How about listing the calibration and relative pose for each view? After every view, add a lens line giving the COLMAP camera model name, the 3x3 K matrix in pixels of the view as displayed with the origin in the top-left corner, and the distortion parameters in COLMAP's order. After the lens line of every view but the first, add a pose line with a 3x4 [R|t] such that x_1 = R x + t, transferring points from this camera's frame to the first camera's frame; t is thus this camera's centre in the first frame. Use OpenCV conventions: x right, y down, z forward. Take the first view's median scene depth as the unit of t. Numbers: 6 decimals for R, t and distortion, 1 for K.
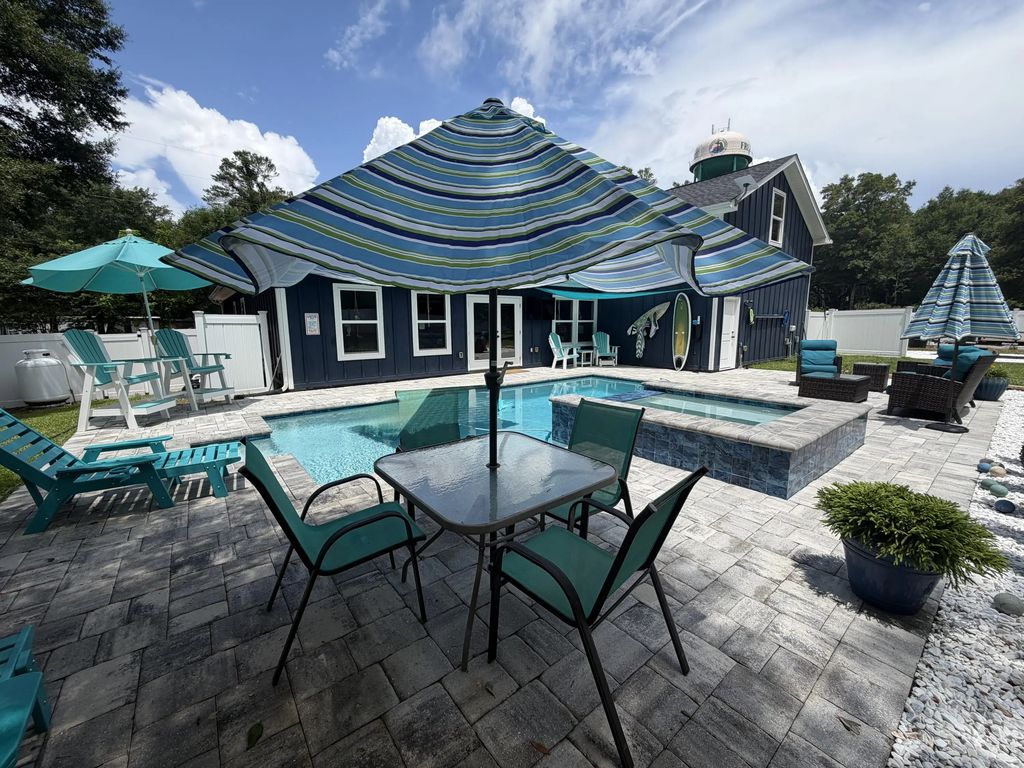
lens RADIAL K [[410.1, 0, 512.0], [0, 410.1, 384.0], [0, 0, 1]] dist [0.000867, 0.000031]
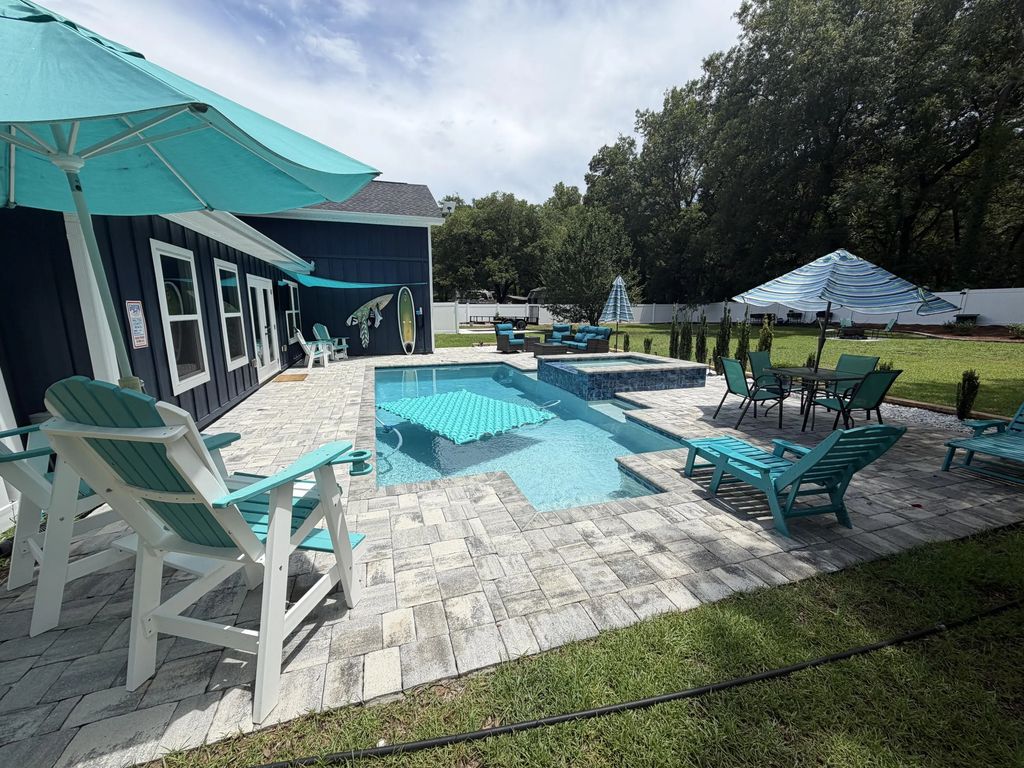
lens RADIAL K [[410.1, 0, 512.0], [0, 410.1, 384.0], [0, 0, 1]] dist [0.000867, 0.000031]
pose [[0.340785, -0.167158, 0.925162, -0.564053], [0.135733, 0.982504, 0.127521, -0.059823], [-0.930292, 0.082118, 0.357511, 0.329250]]
